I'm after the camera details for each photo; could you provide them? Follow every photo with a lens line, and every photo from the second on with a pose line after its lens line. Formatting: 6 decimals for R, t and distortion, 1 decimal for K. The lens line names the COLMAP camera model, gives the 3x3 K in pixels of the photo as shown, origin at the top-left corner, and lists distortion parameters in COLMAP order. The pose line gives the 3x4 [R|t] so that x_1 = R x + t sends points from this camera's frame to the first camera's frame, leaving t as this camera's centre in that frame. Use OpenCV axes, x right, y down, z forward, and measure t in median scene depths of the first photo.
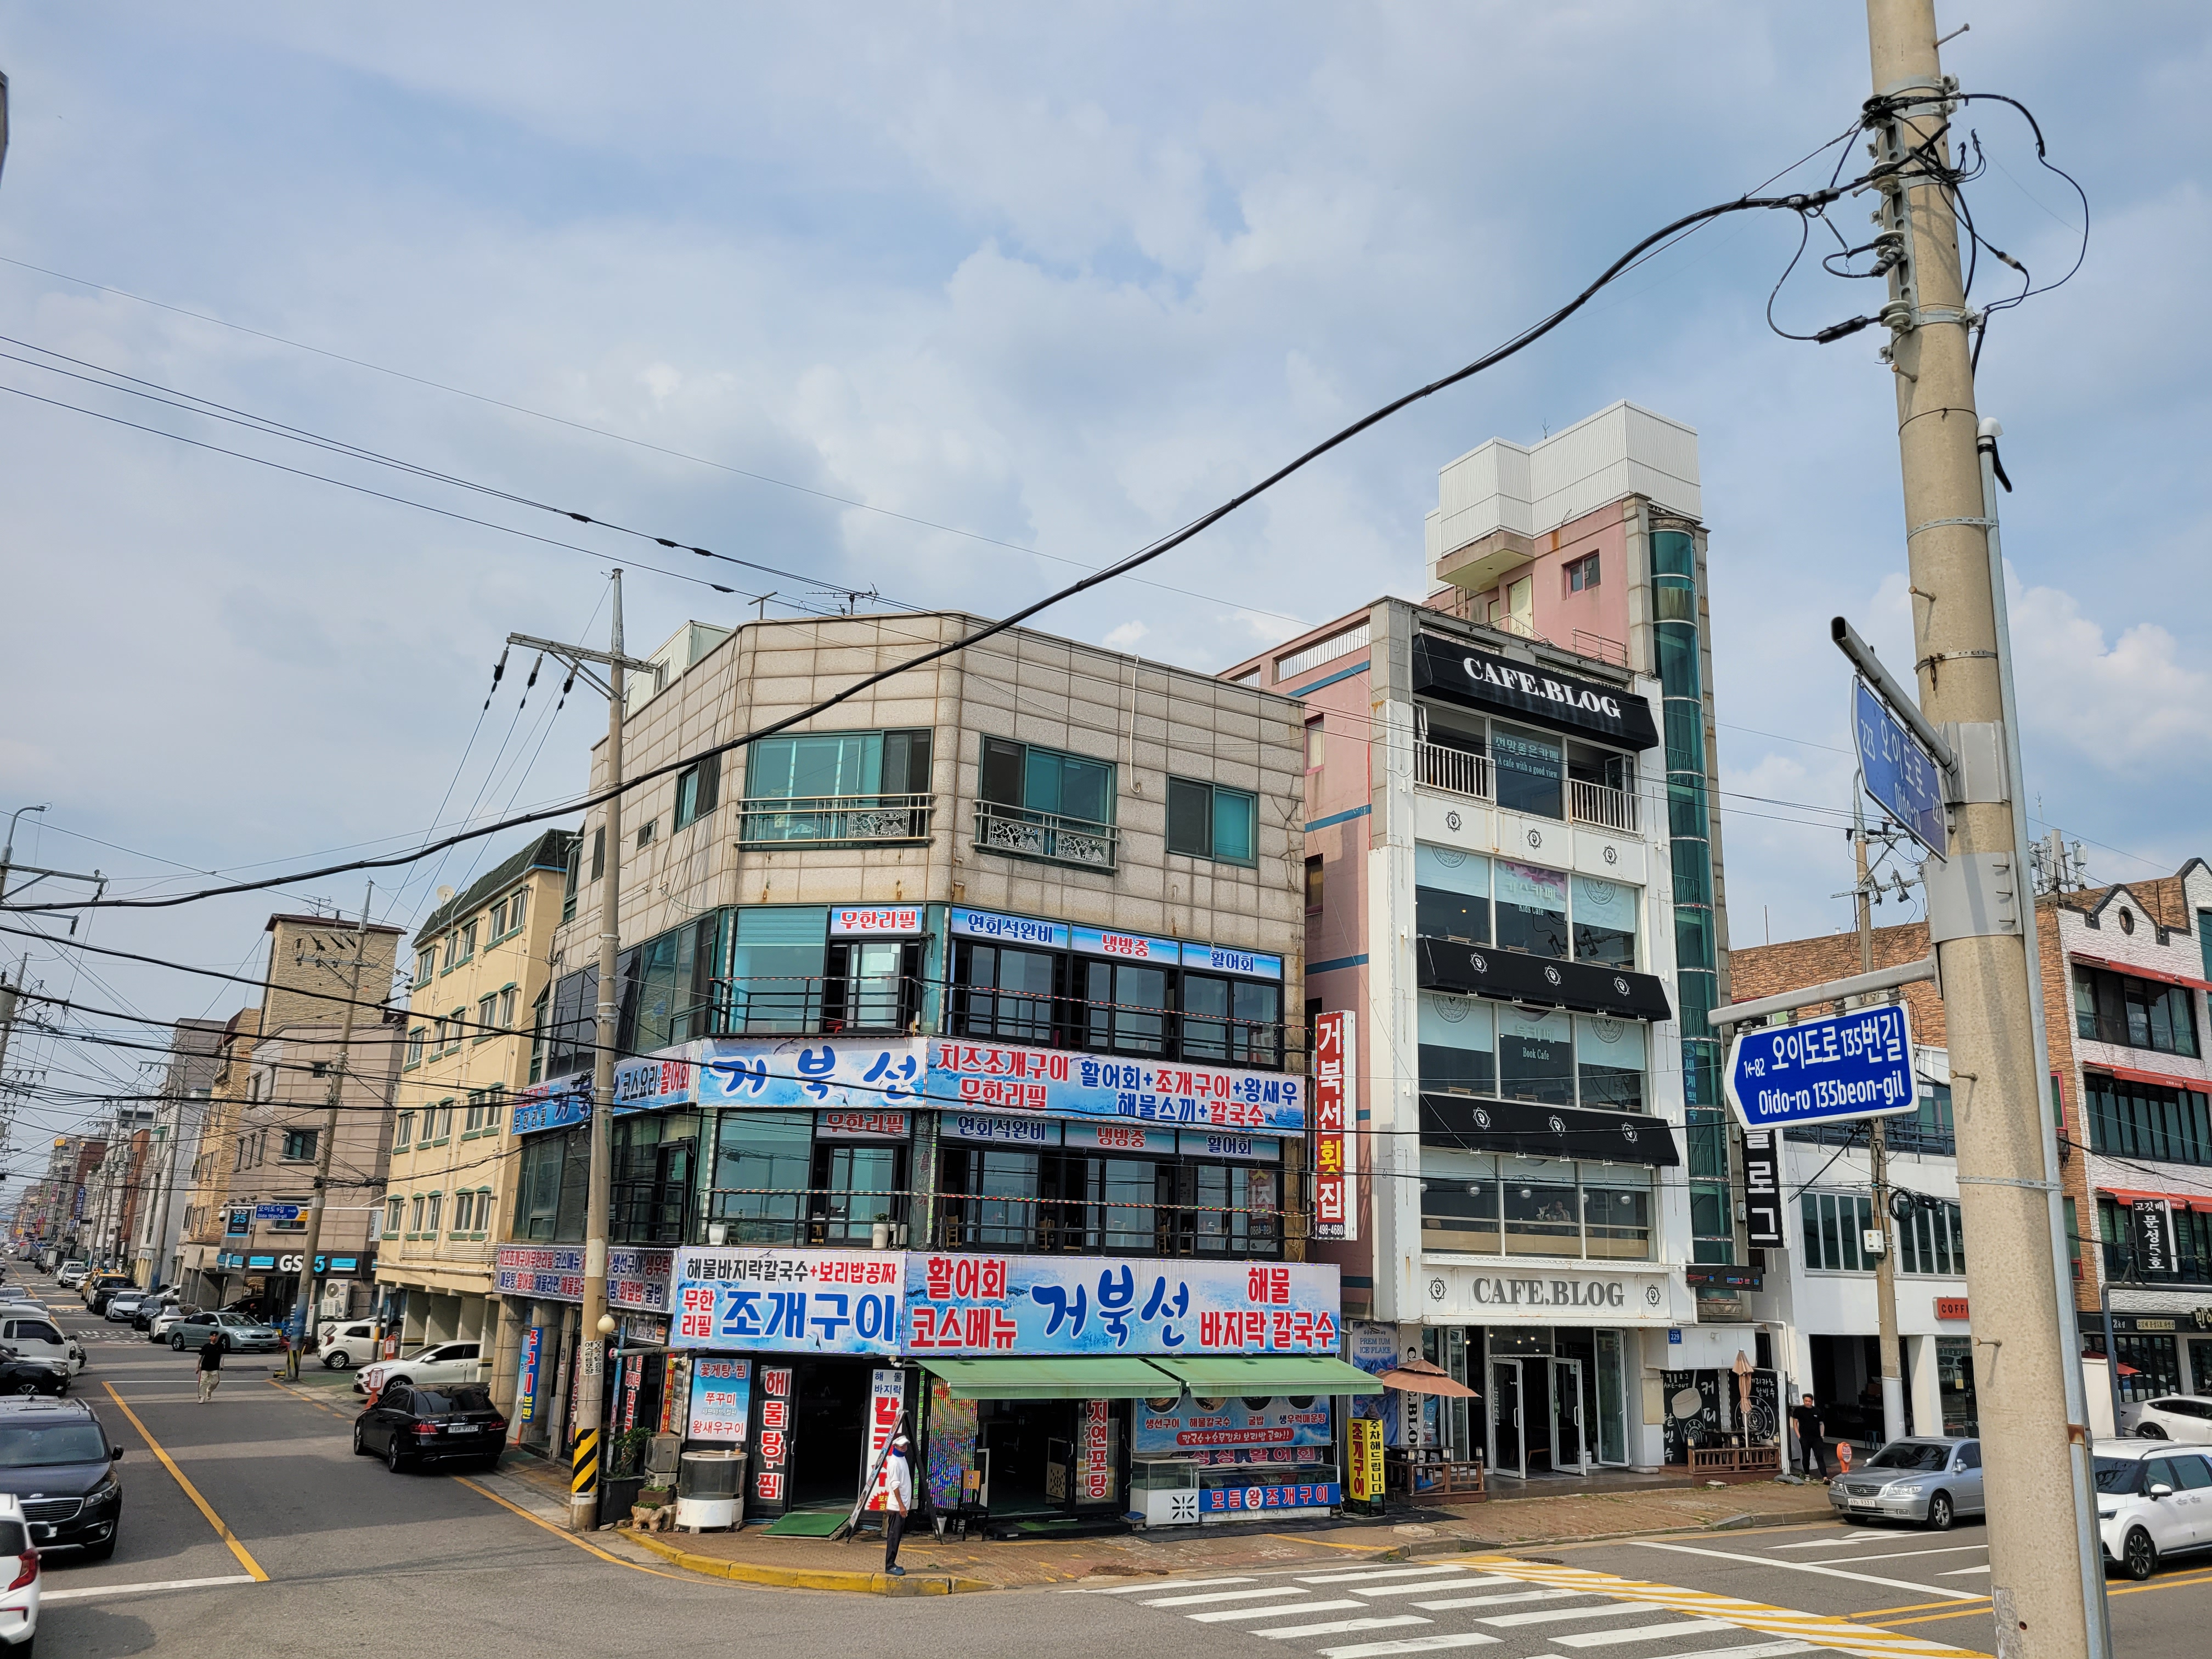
lens RADIAL K [[1666.3, 0, 1106.8], [0, 1666.3, 861.4], [0, 0, 1]] dist [0.053340, -0.038244]
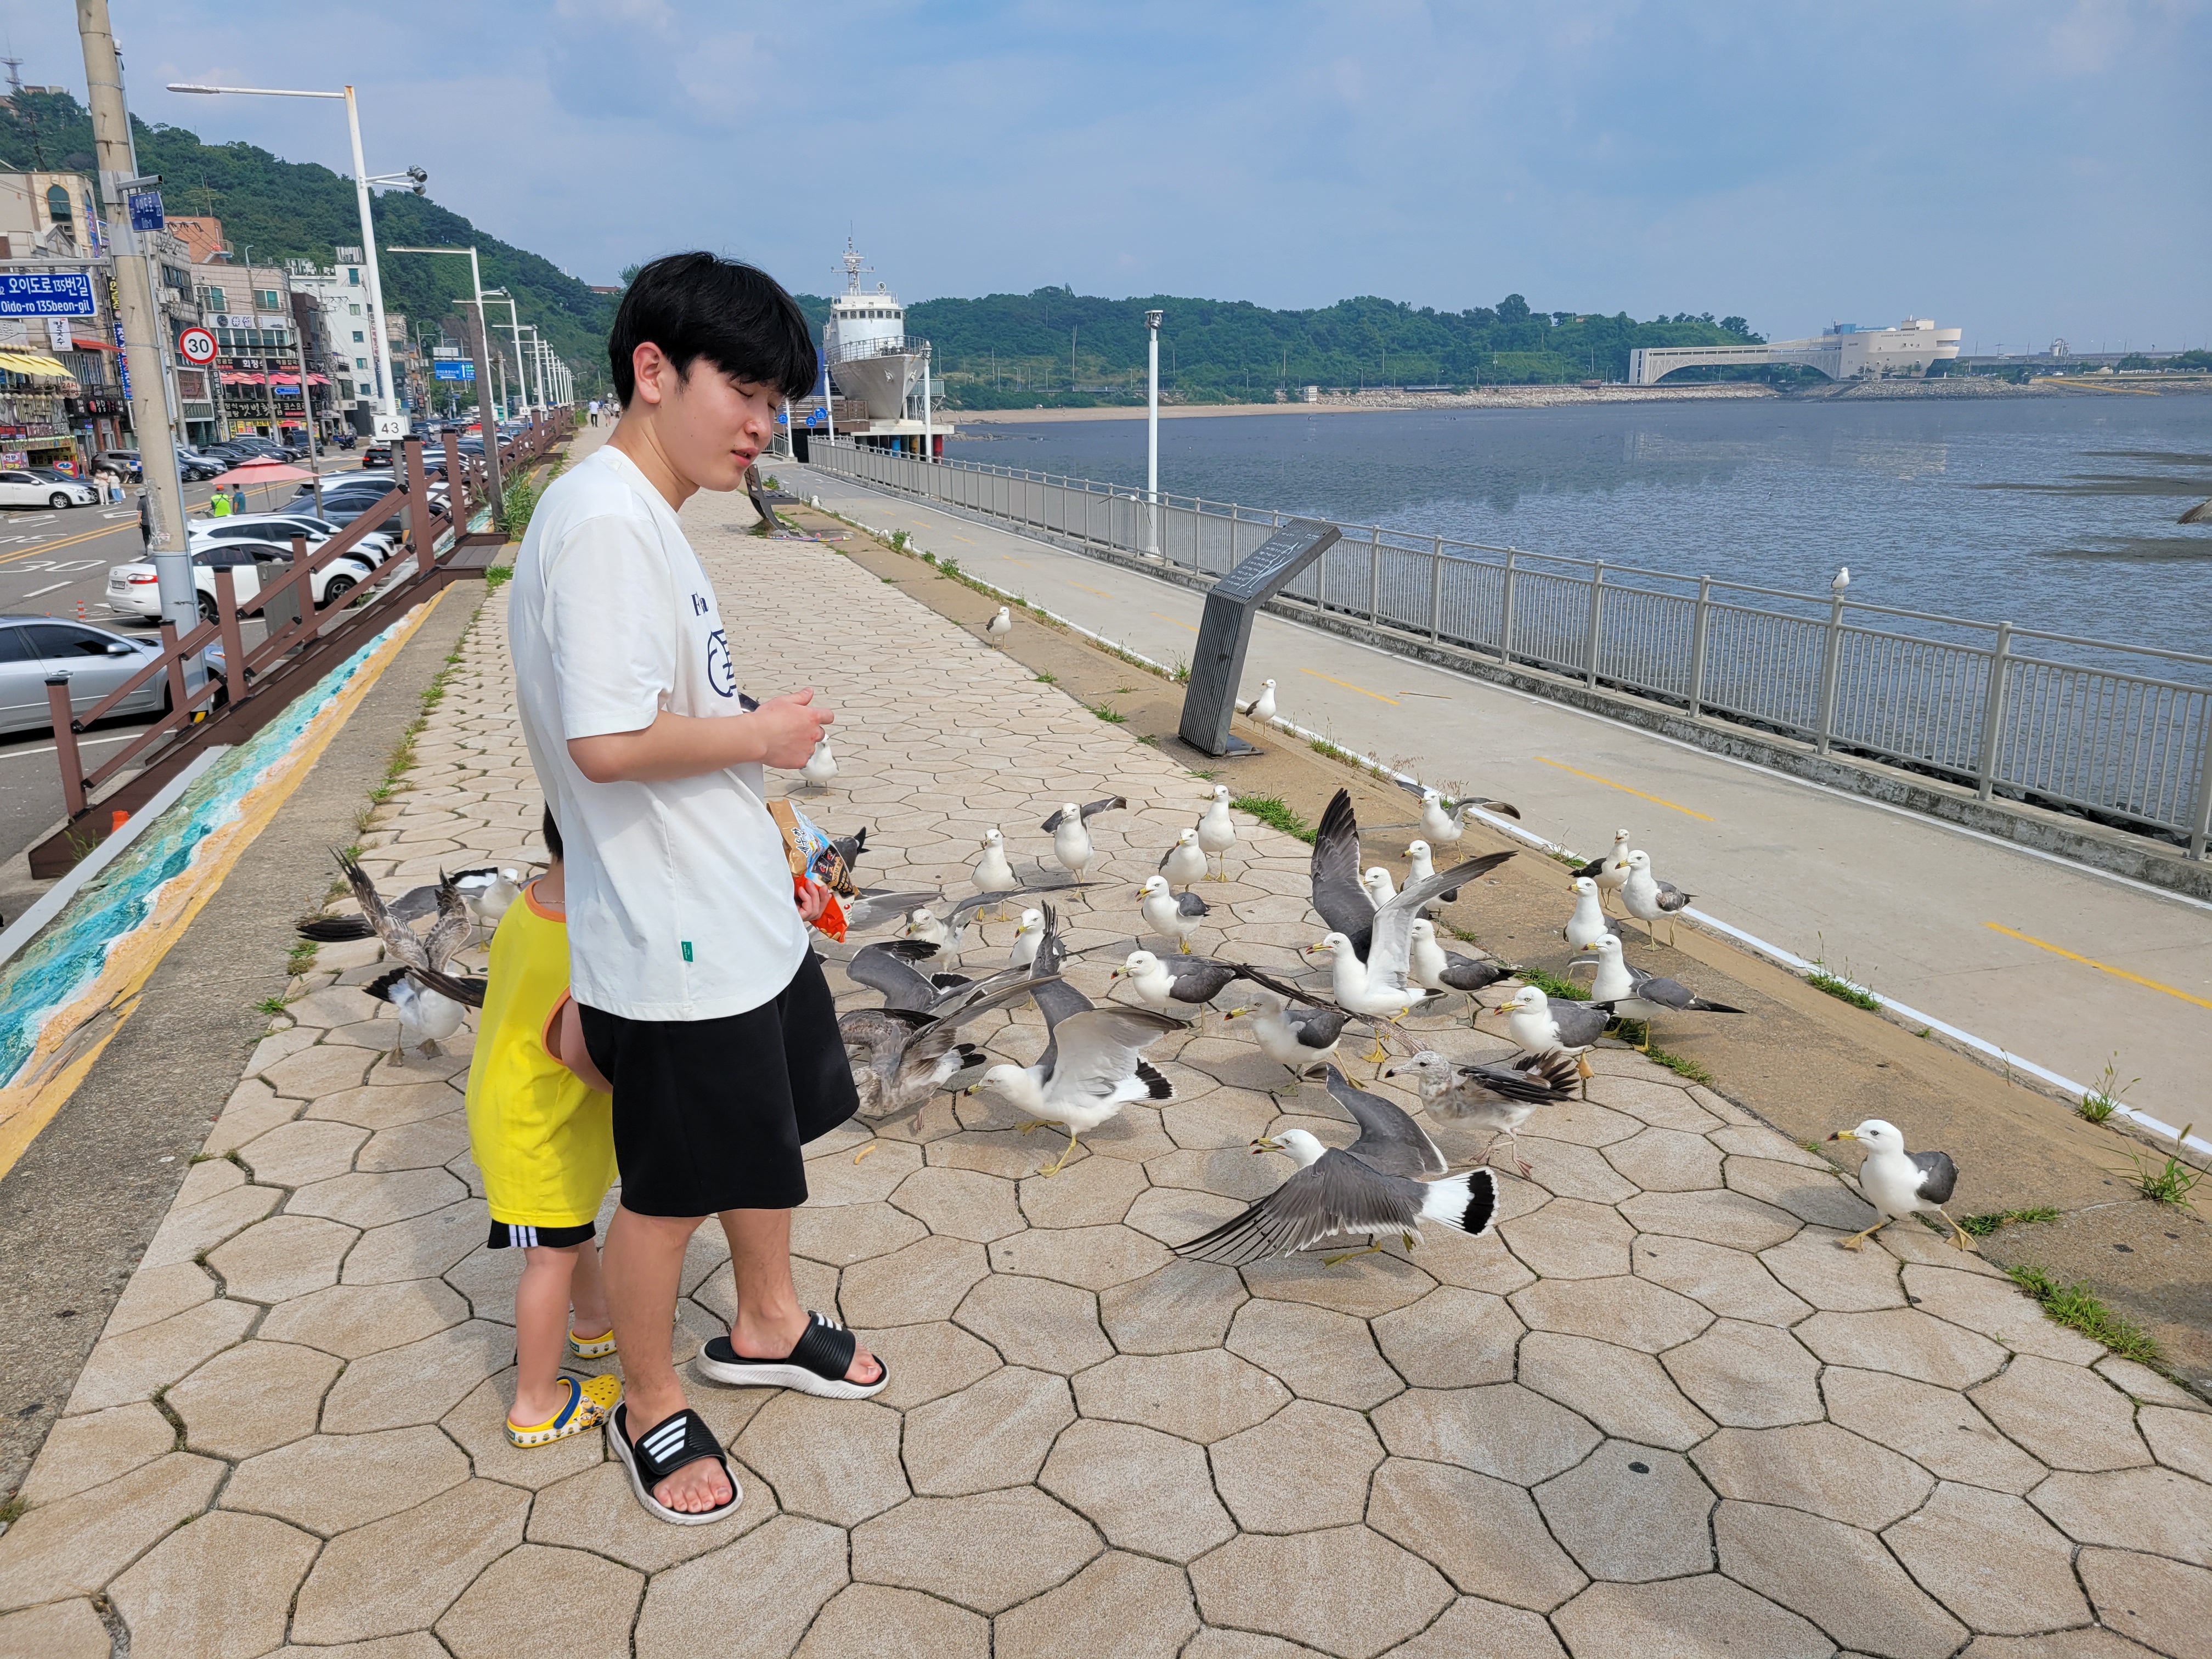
lens RADIAL K [[1660.6, 0, 1110.0], [0, 1660.6, 842.2], [0, 0, 1]] dist [0.050155, -0.049760]
pose [[0.271433, -0.279437, 0.920999, -0.267617], [-0.200223, 0.919594, 0.338020, -0.046663], [-0.941400, -0.276155, 0.193659, -0.194730]]
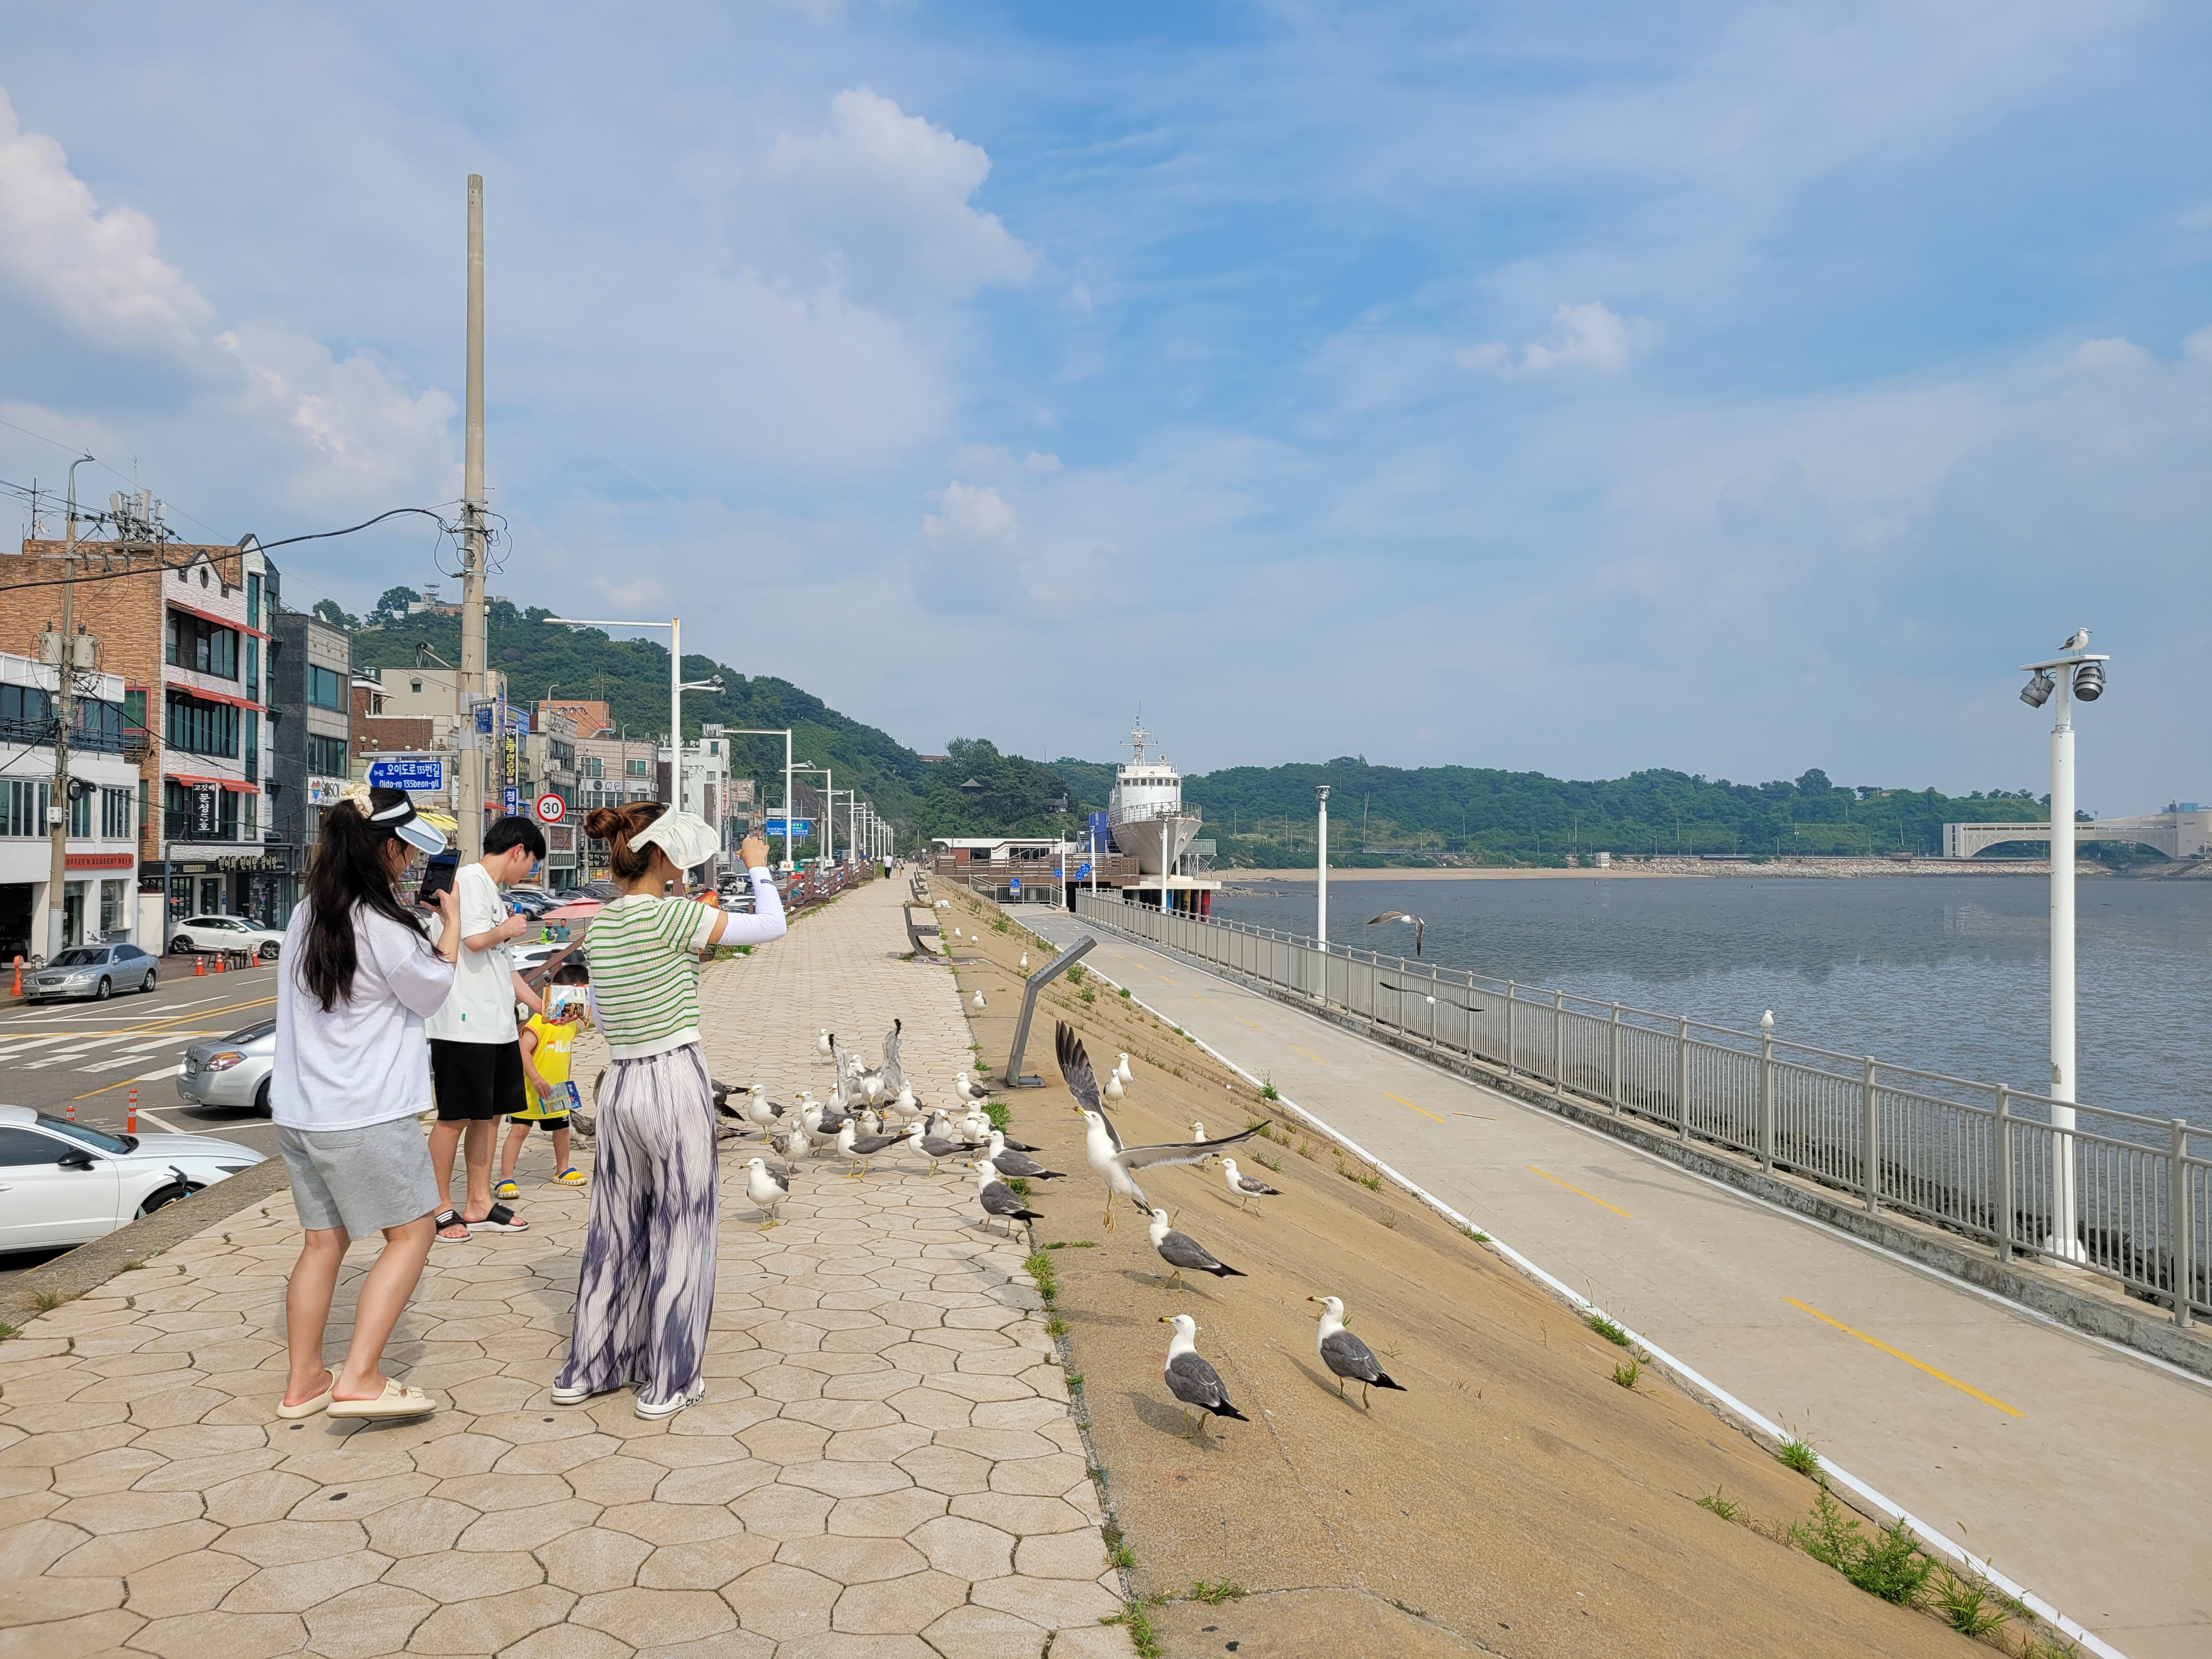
lens RADIAL K [[1700.9, 0, 1154.8], [0, 1700.9, 823.4], [0, 0, 1]] dist [0.076964, -0.094294]
pose [[0.424962, -0.008588, 0.905170, -0.350271], [-0.200760, 0.974158, 0.103495, -0.075150], [-0.882668, -0.225704, 0.412256, -0.300646]]
